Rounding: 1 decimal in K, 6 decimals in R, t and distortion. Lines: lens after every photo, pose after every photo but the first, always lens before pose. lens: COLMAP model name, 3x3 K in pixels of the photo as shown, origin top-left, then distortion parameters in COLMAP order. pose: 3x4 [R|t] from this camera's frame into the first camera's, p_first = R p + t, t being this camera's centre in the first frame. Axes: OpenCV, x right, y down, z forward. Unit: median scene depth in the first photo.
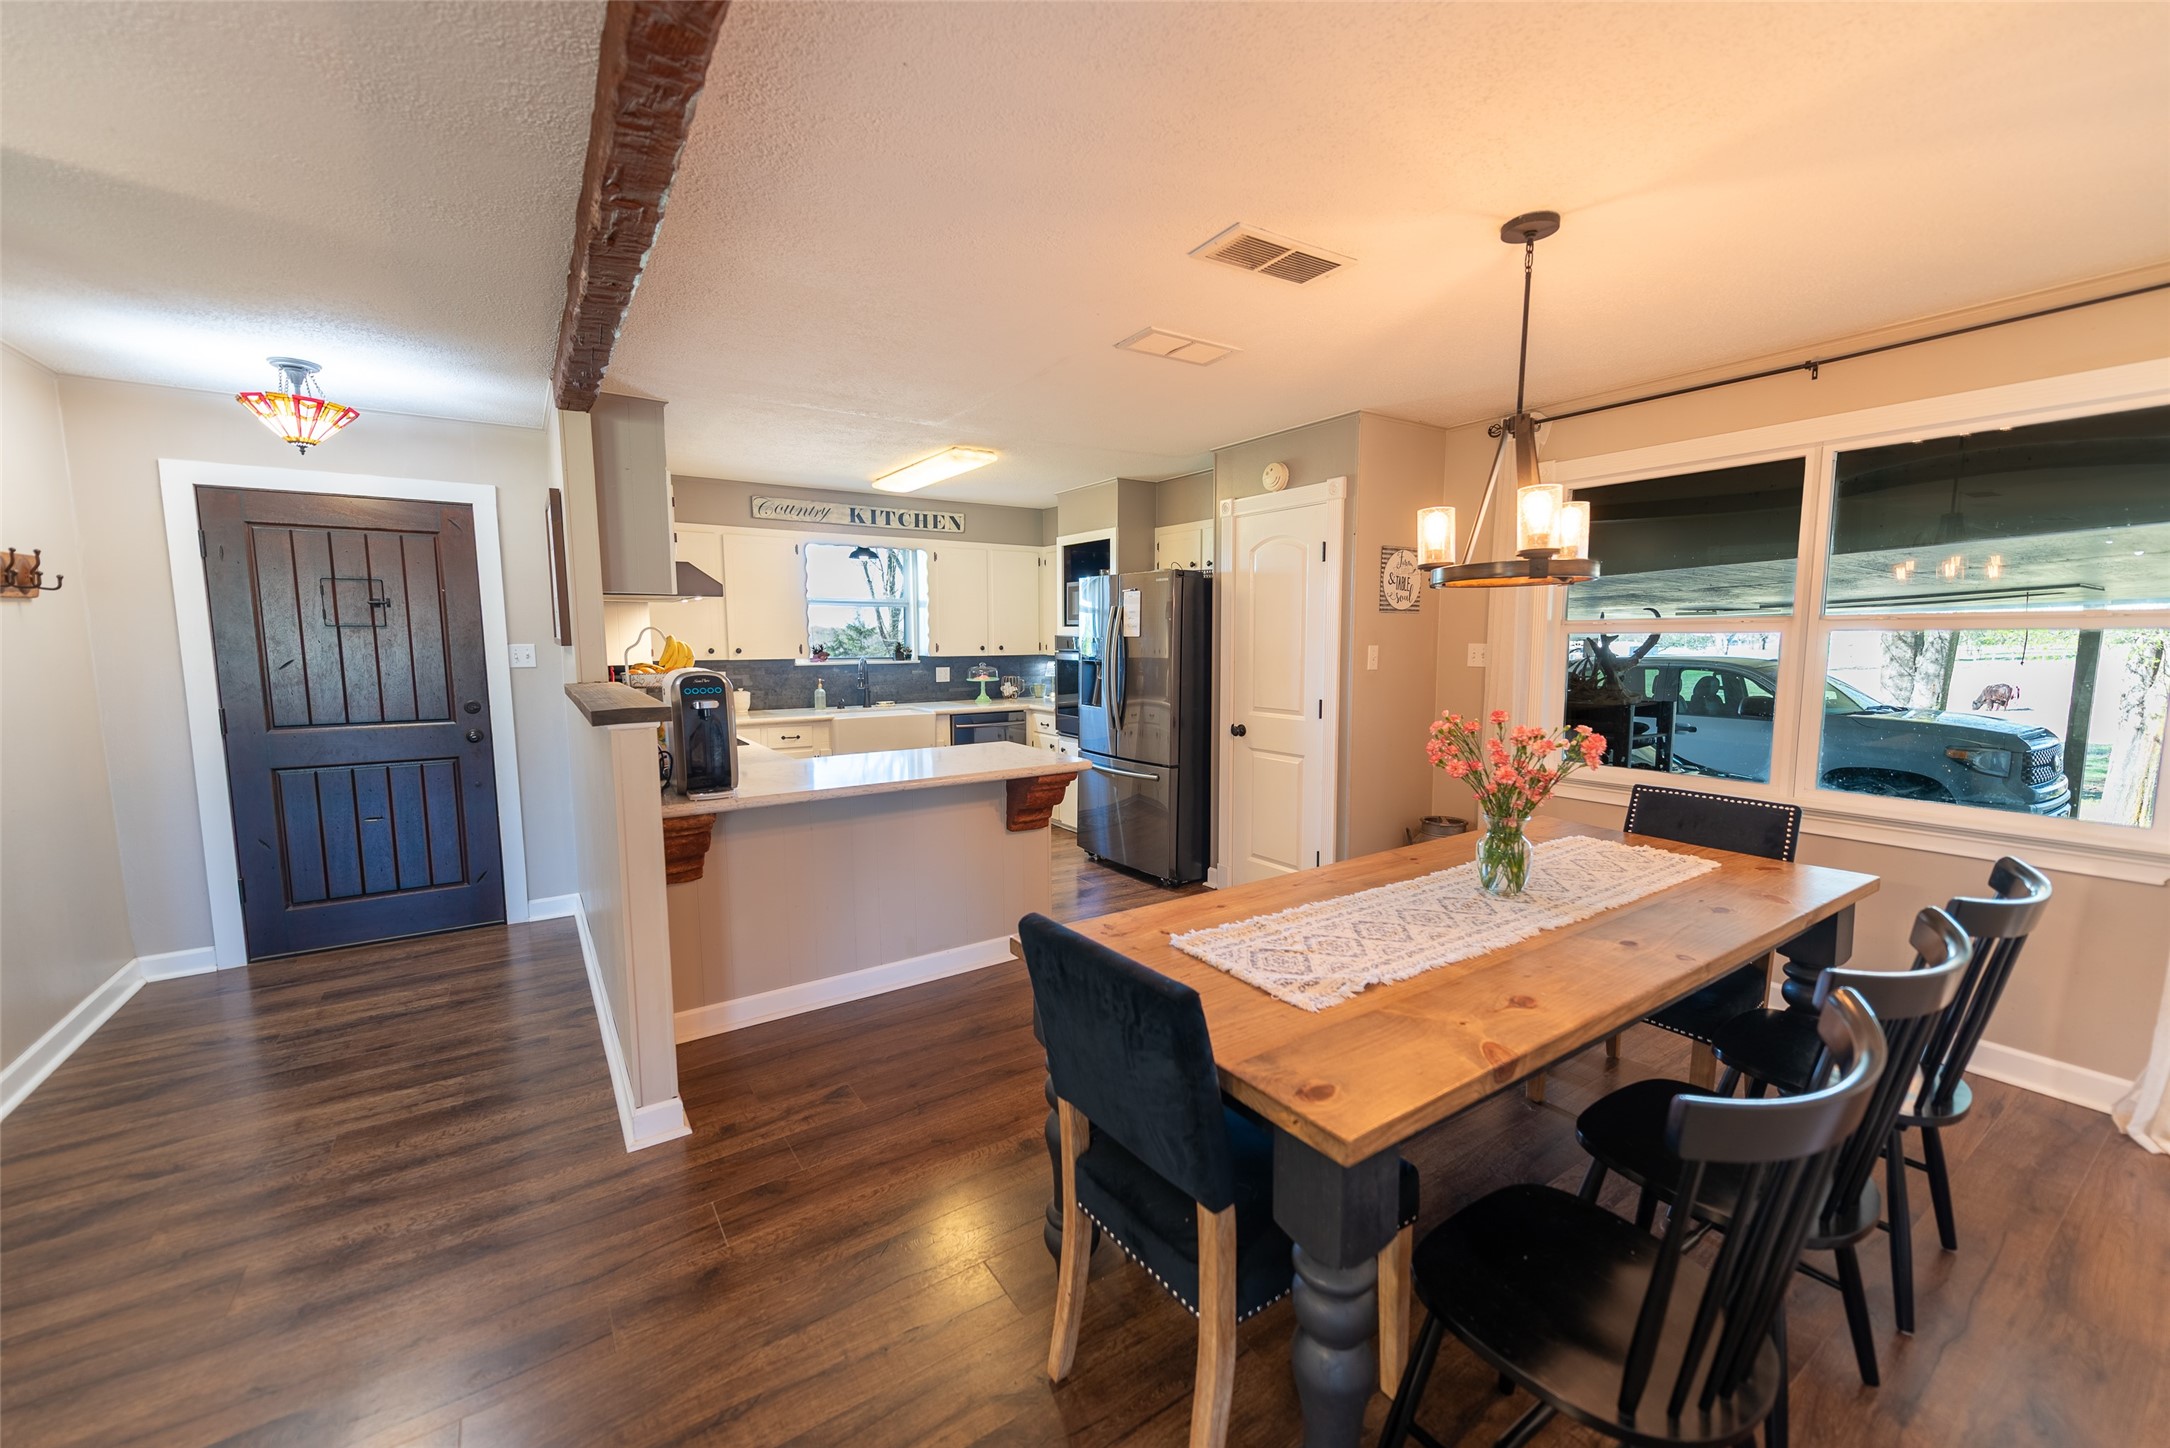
lens RADIAL K [[857.2, 0, 1090.4], [0, 857.2, 722.5], [0, 0, 1]] dist [0.009519, -0.001763]
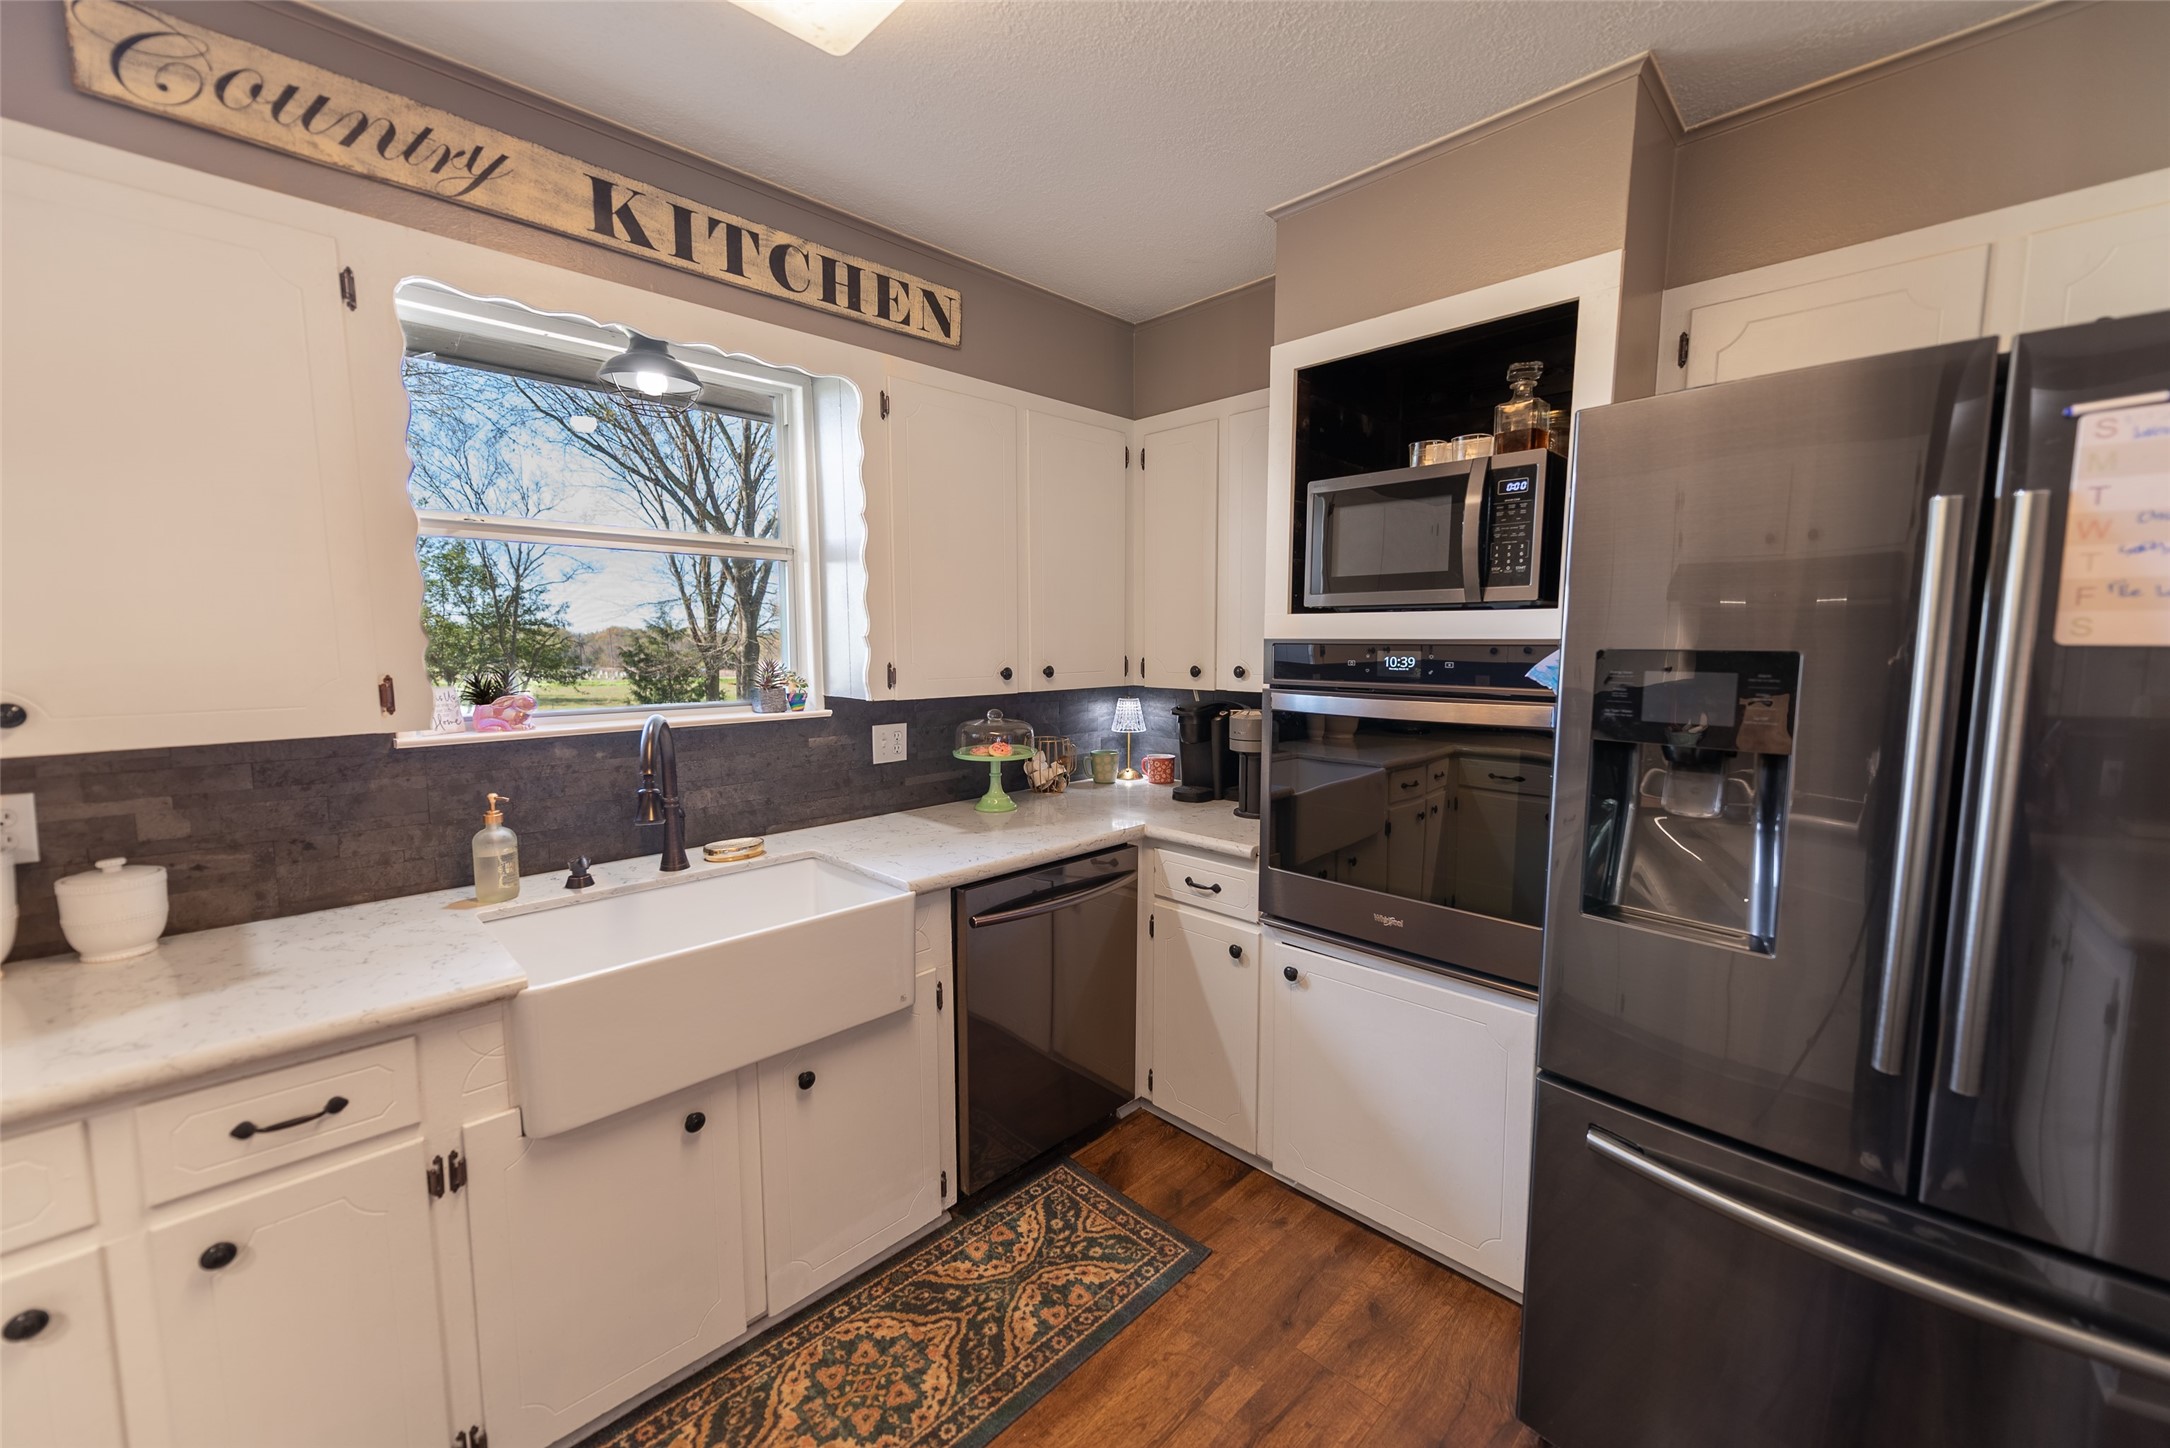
lens RADIAL K [[857.2, 0, 1092.6], [0, 857.2, 727.4], [0, 0, 1]] dist [0.009519, -0.001763]
pose [[0.980834, -0.020022, 0.193815, -0.167956], [0.019552, 0.999799, 0.004339, -0.066901], [-0.193863, -0.000467, 0.981028, 0.653367]]
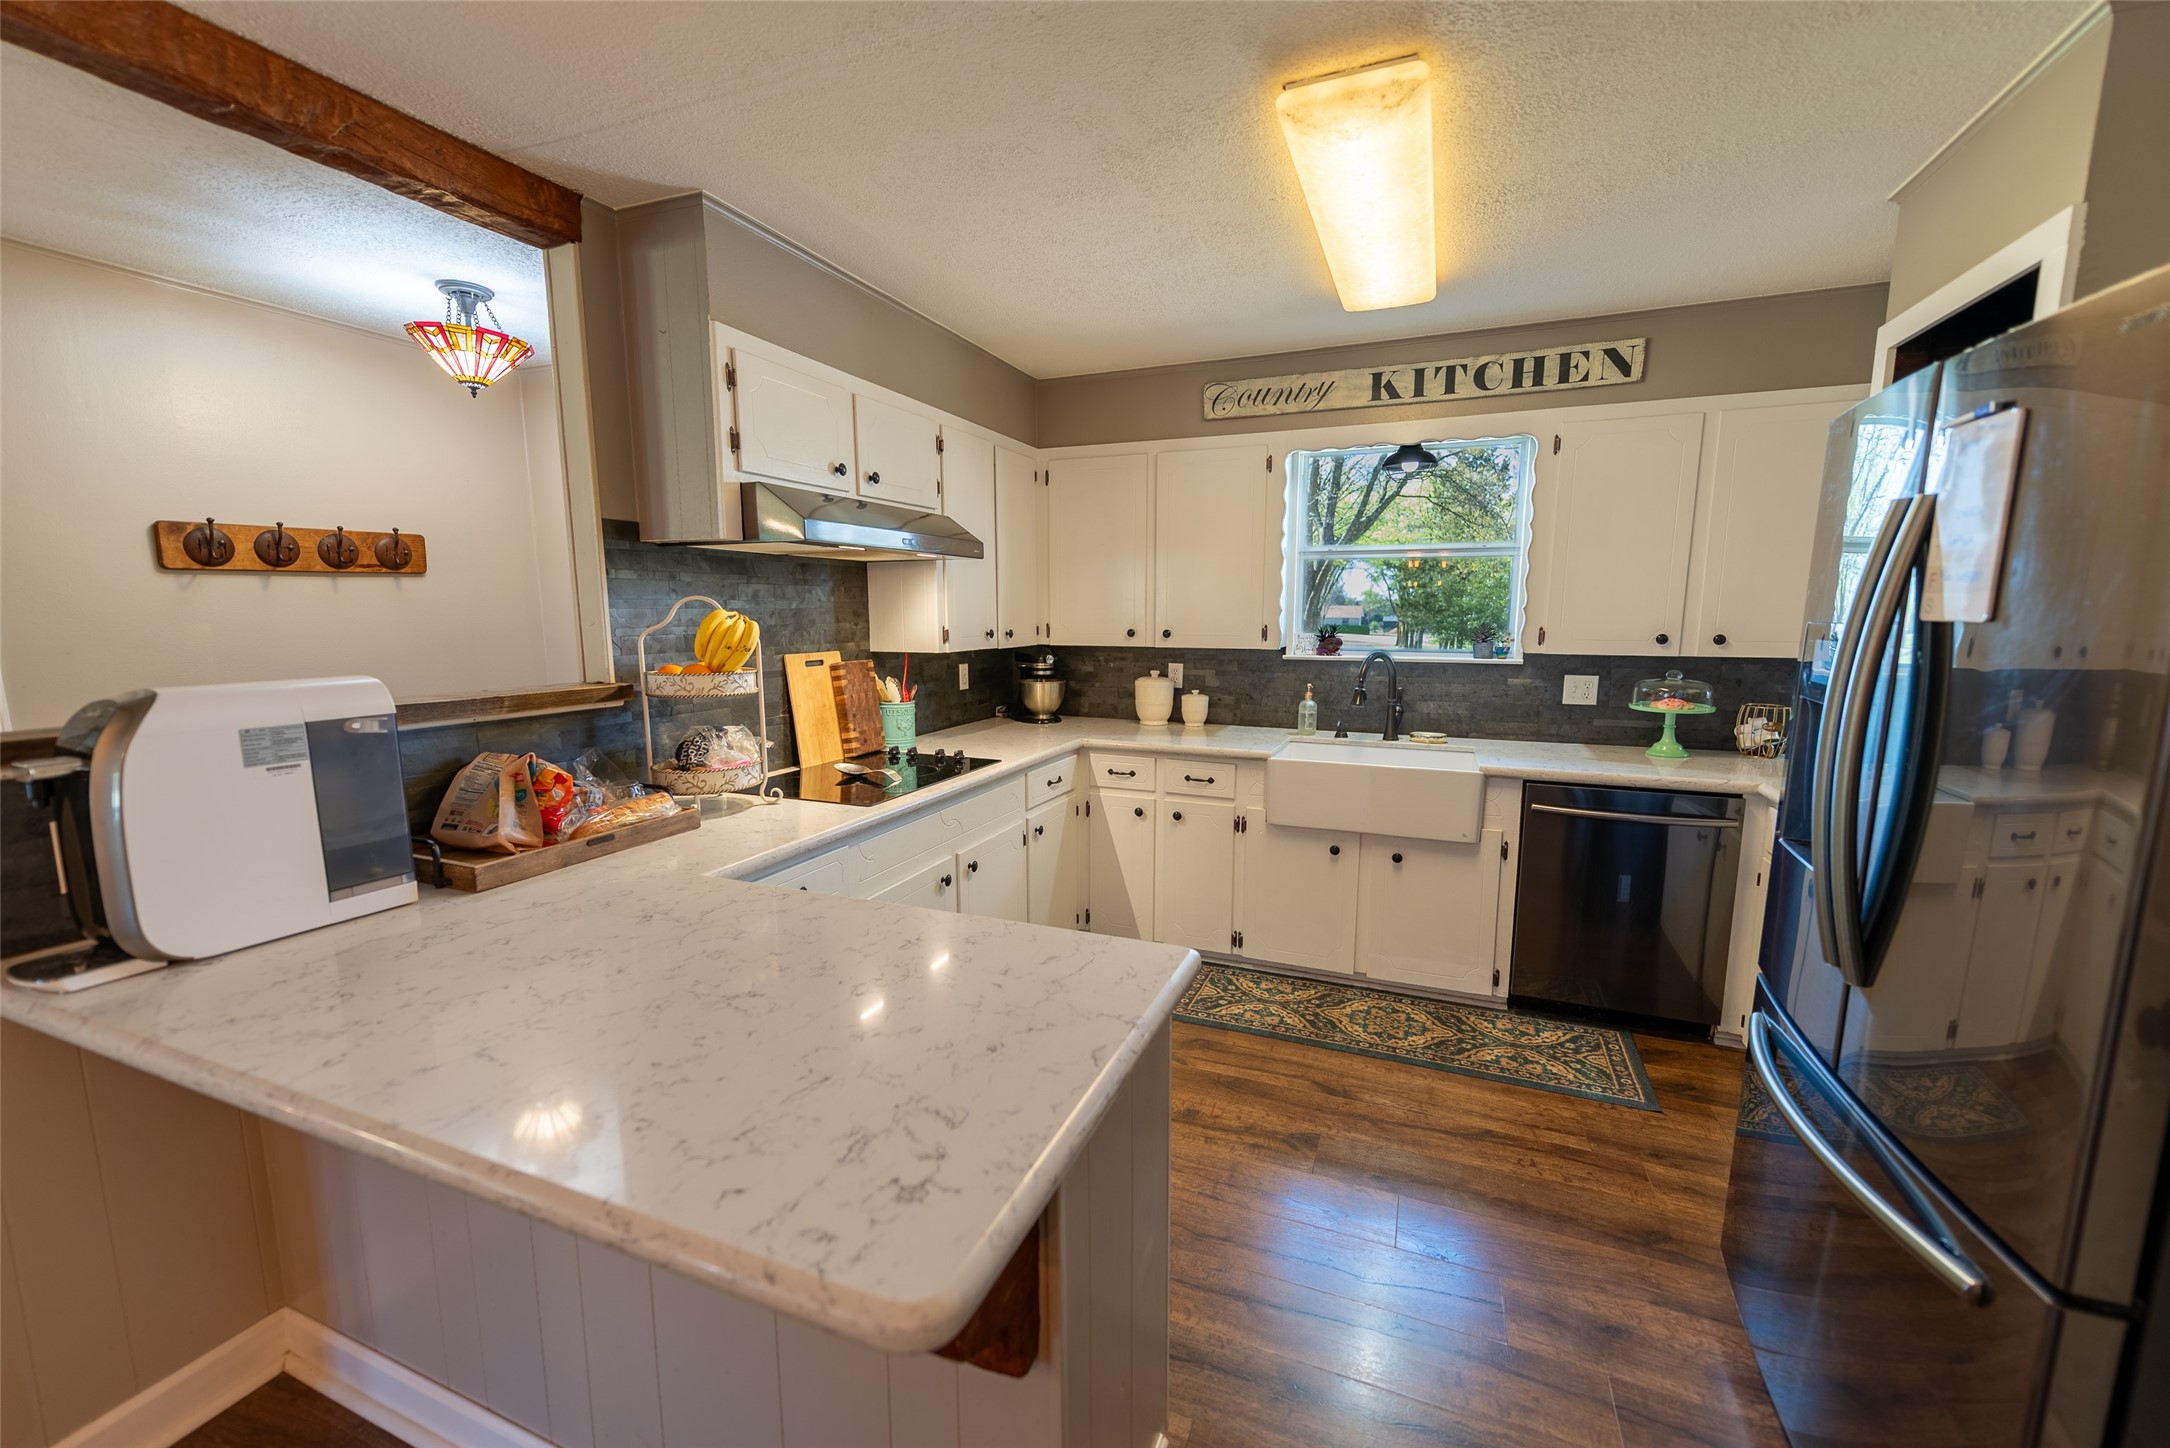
lens RADIAL K [[857.2, 0, 1075.7], [0, 857.2, 732.0], [0, 0, 1]] dist [0.009519, -0.001763]
pose [[0.544657, 0.121014, -0.829882, 0.090060], [-0.088981, 0.992288, 0.086297, -0.051993], [0.833925, 0.026841, 0.551224, 0.515954]]
